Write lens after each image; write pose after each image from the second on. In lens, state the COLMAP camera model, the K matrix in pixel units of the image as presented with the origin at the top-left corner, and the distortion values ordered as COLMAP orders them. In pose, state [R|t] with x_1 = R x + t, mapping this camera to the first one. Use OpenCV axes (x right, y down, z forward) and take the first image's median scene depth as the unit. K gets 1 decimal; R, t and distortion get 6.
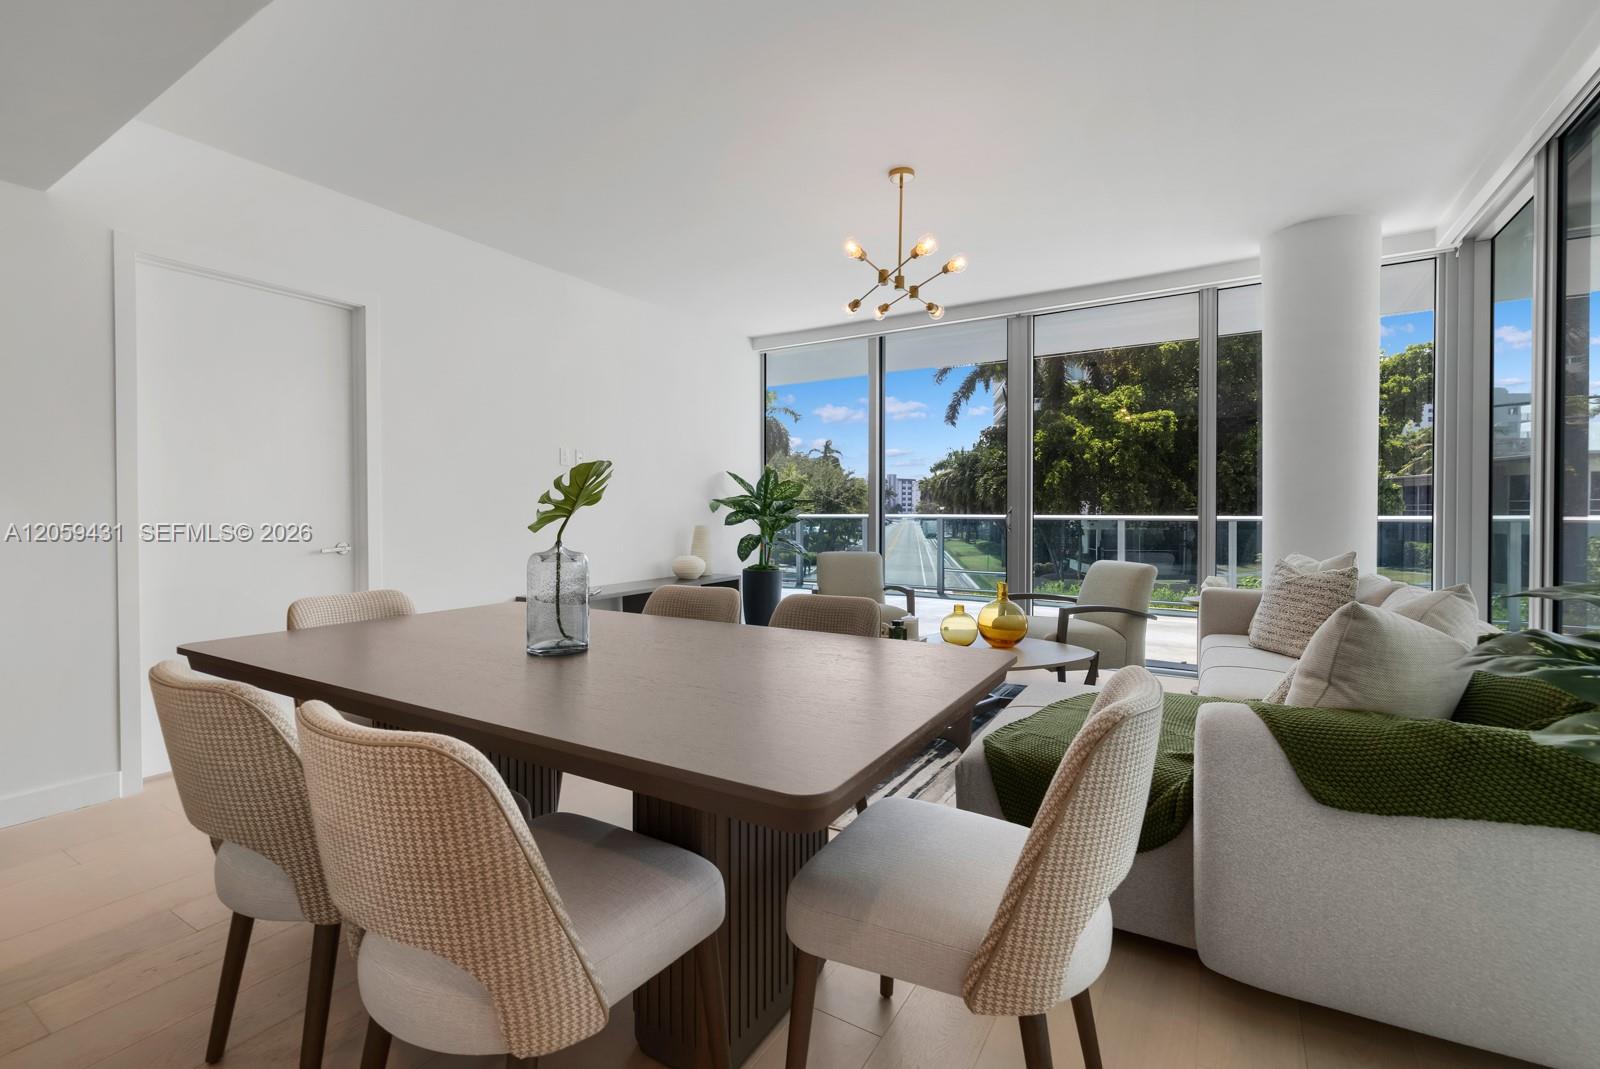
lens RADIAL K [[692.2, 0, 799.1], [0, 692.2, 523.6], [0, 0, 1]] dist [0.002742, -0.000112]
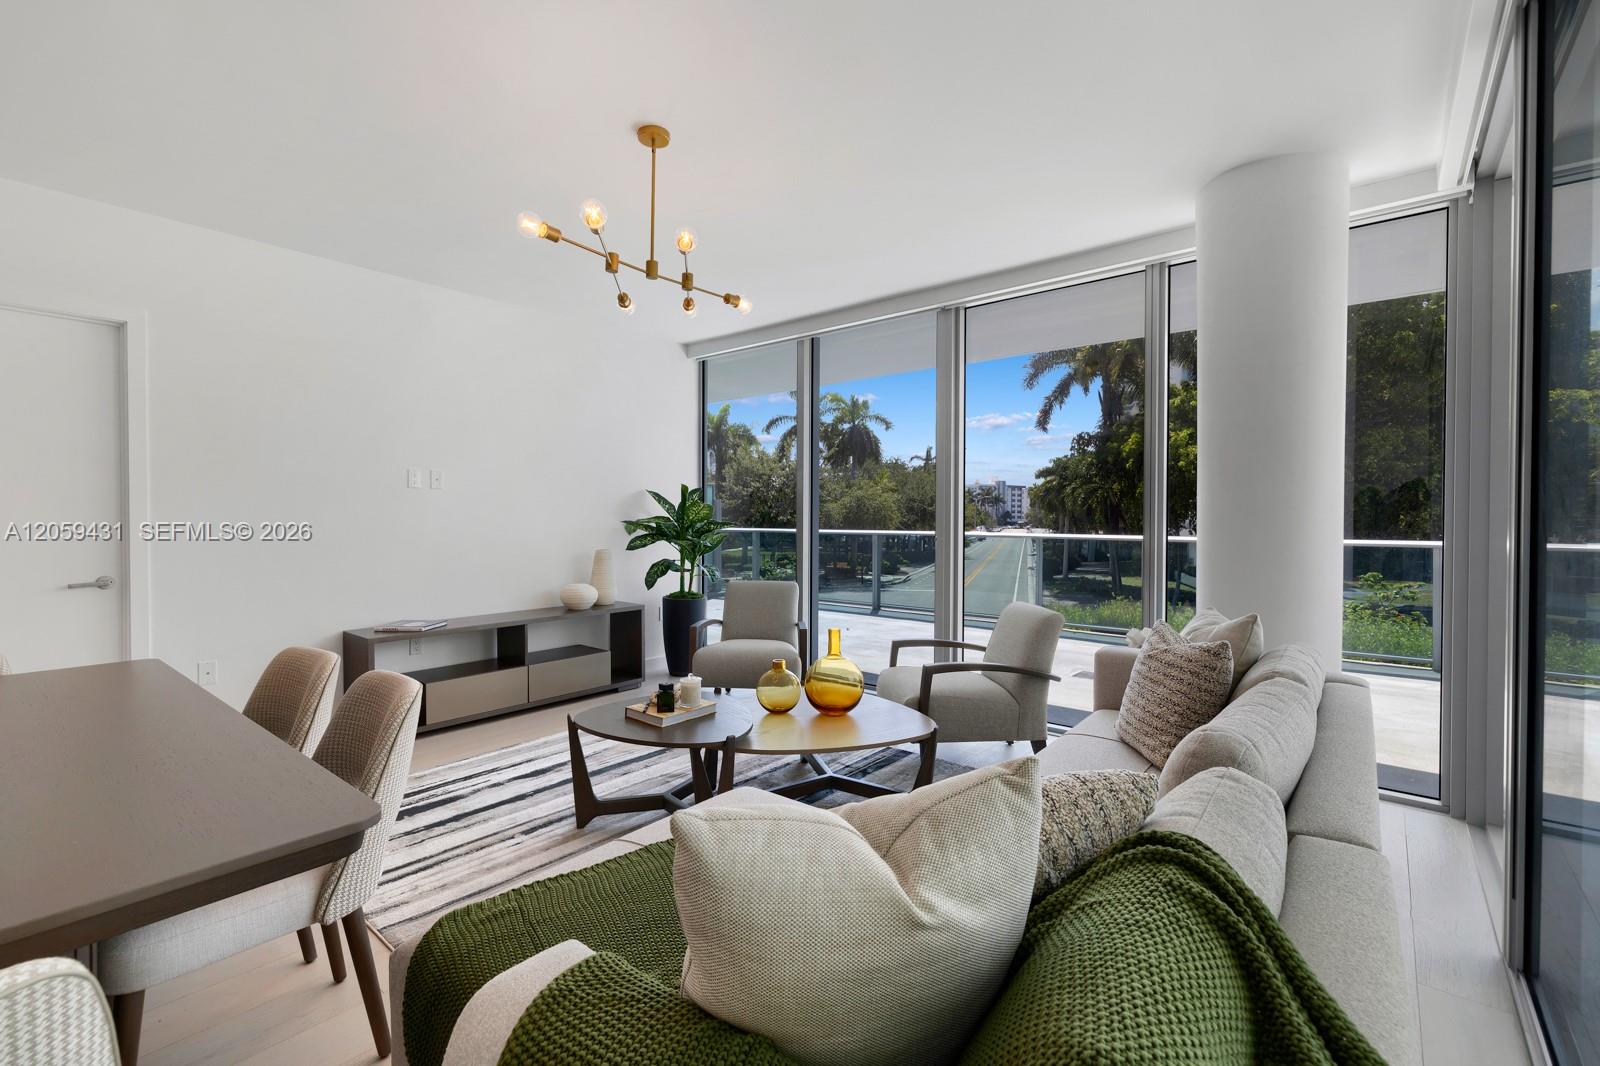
lens RADIAL K [[686.6, 0, 808.1], [0, 686.6, 524.8], [0, 0, 1]] dist [0.002024, 0.000548]
pose [[0.990133, 0.006775, -0.139970, 0.239401], [-0.007855, 0.999943, -0.007166, -0.024282], [0.139913, 0.008194, 0.990130, 0.125407]]
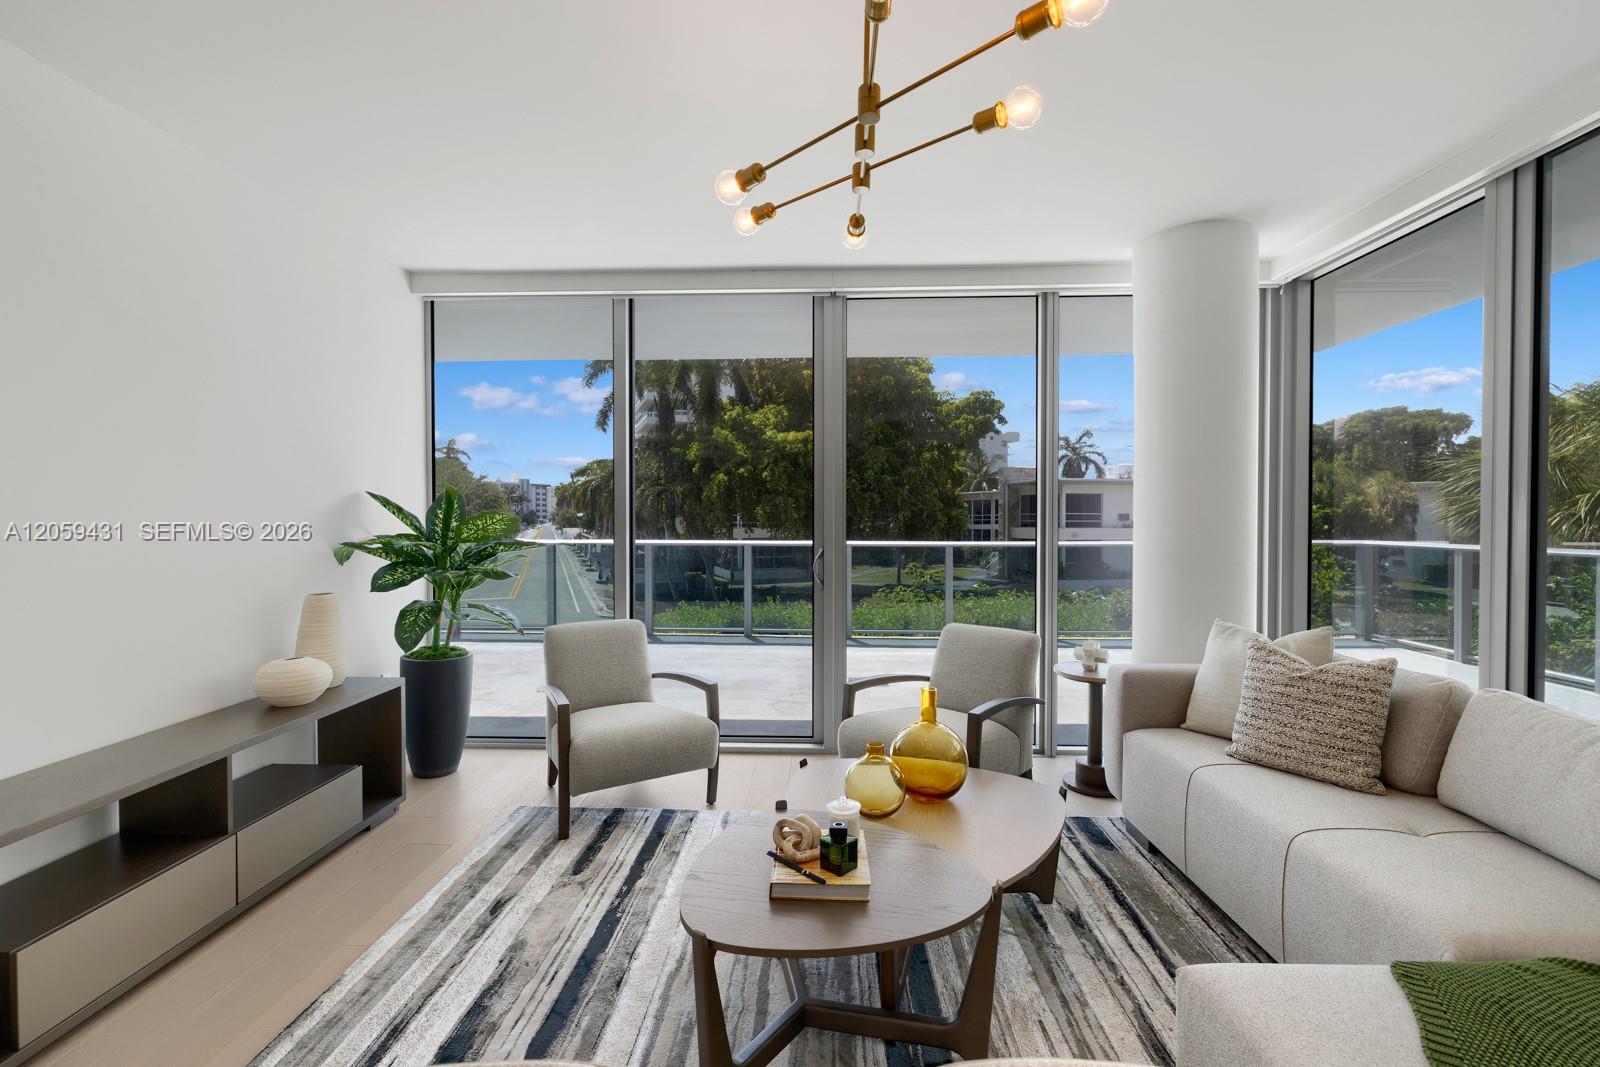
lens RADIAL K [[682.1, 0, 791.3], [0, 682.1, 532.5], [0, 0, 1]] dist [-0.000459, 0.000072]
pose [[0.874781, -0.008505, 0.484443, -0.071936], [0.006820, 0.999963, 0.005240, -0.042800], [-0.484470, -0.001279, 0.874807, 0.334923]]
